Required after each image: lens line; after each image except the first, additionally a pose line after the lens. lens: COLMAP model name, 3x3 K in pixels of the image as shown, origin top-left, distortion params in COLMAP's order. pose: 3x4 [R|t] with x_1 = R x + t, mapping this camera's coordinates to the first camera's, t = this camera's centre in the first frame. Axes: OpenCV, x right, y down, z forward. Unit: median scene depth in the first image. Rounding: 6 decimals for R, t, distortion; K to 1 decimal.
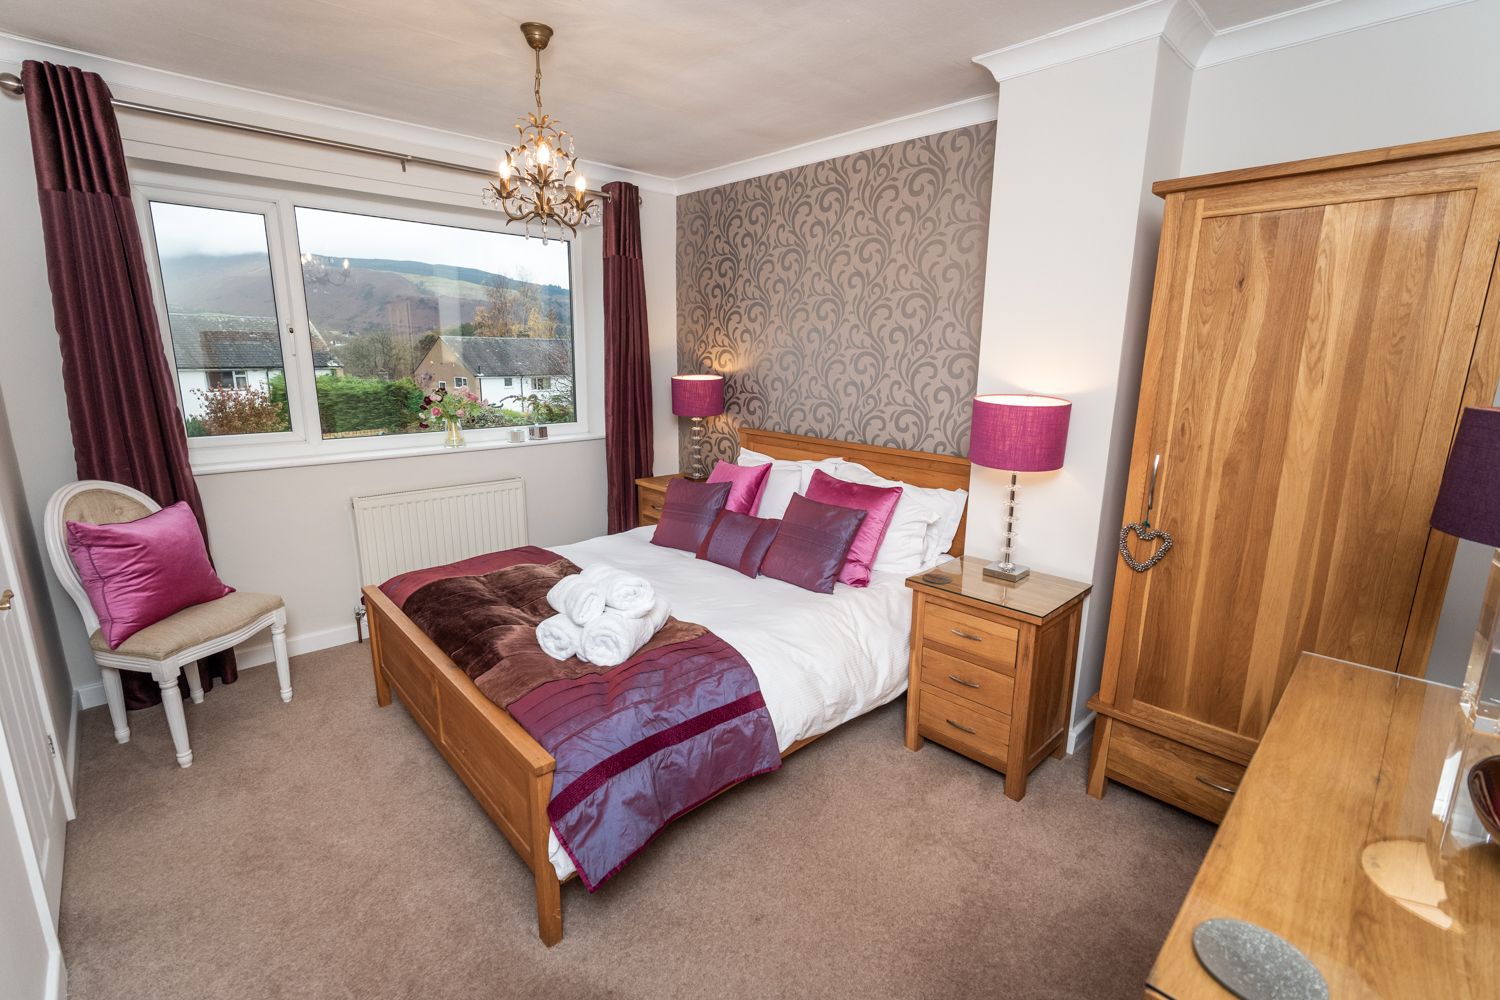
lens RADIAL K [[679.2, 0, 740.8], [0, 679.2, 498.8], [0, 0, 1]] dist [-0.000511, 0.001722]
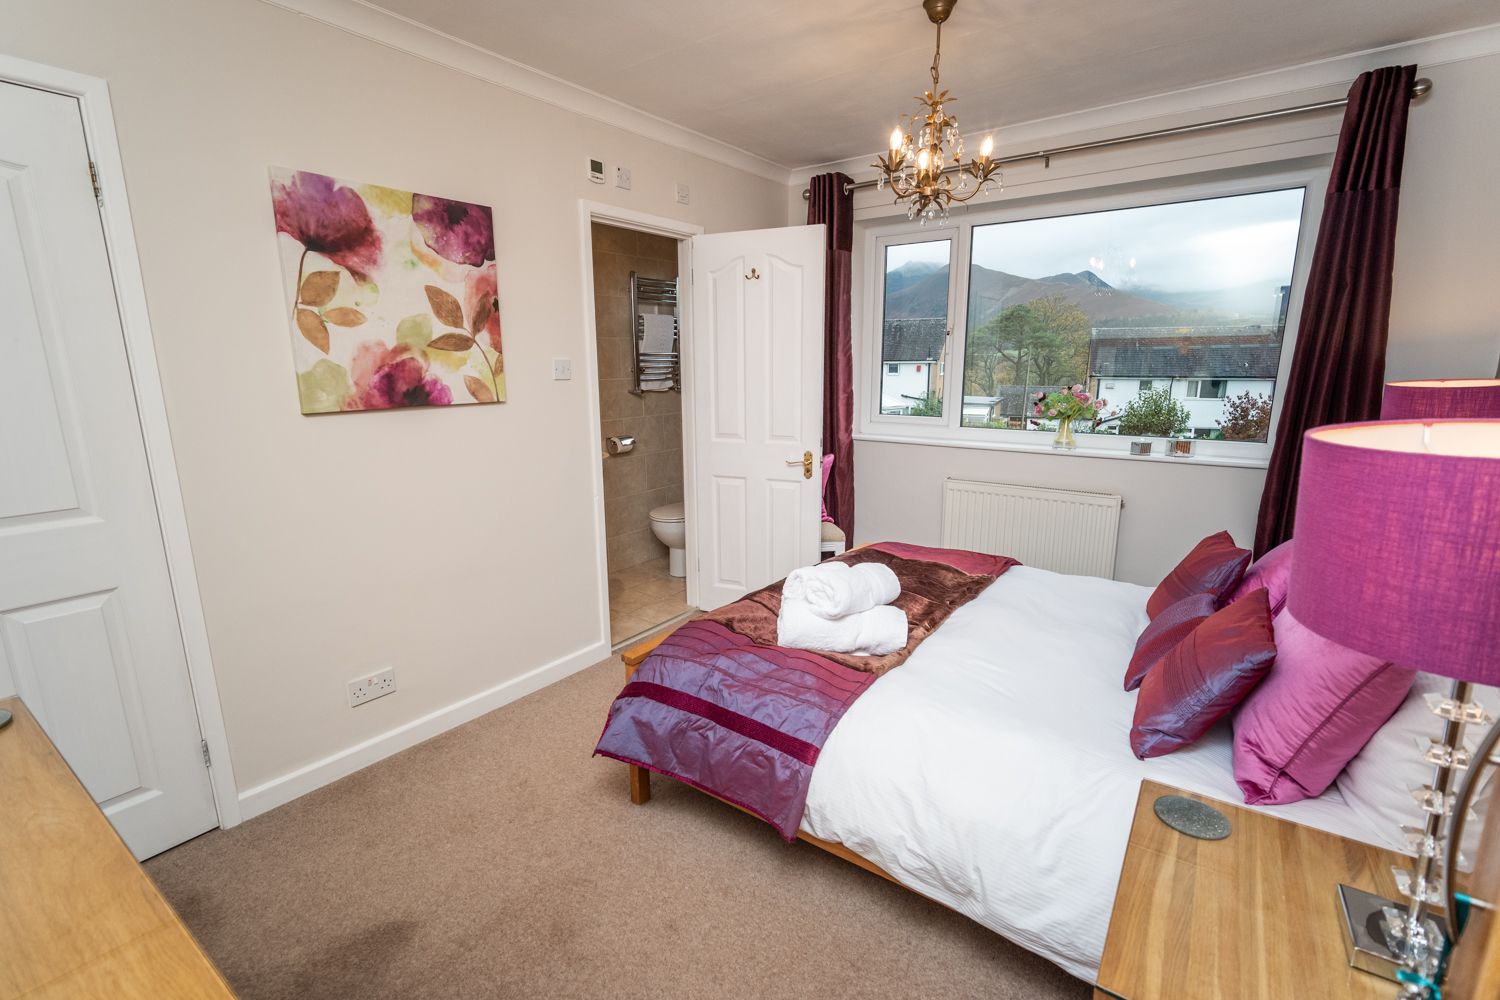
lens RADIAL K [[679.2, 0, 753.0], [0, 679.2, 499.6], [0, 0, 1]] dist [-0.000511, 0.001722]
pose [[0.178974, 0.185812, -0.966148, 0.169175], [-0.201442, 0.968120, 0.148876, -0.025022], [0.963011, 0.167978, 0.210699, 0.160153]]
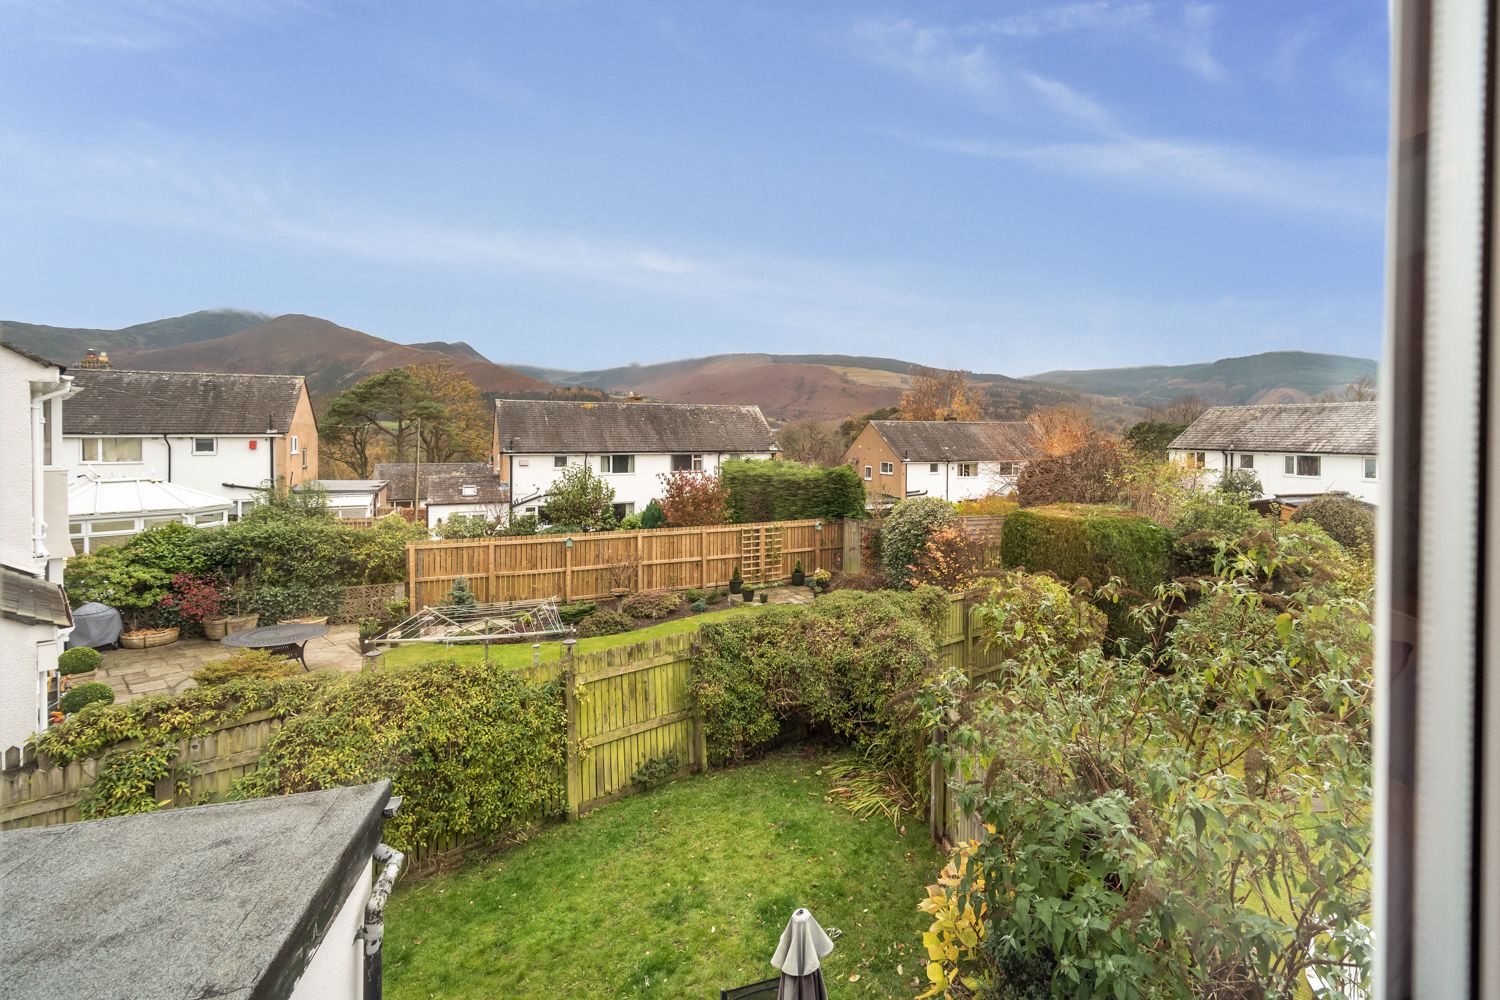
lens RADIAL K [[679.2, 0, 809.5], [0, 679.2, 437.1], [0, 0, 1]] dist [-0.000511, 0.001722]
pose [[0.895708, -0.003381, -0.444631, -0.242295], [-0.089730, 0.978024, -0.188198, -0.068628], [0.435496, 0.208467, 0.875720, 0.312120]]
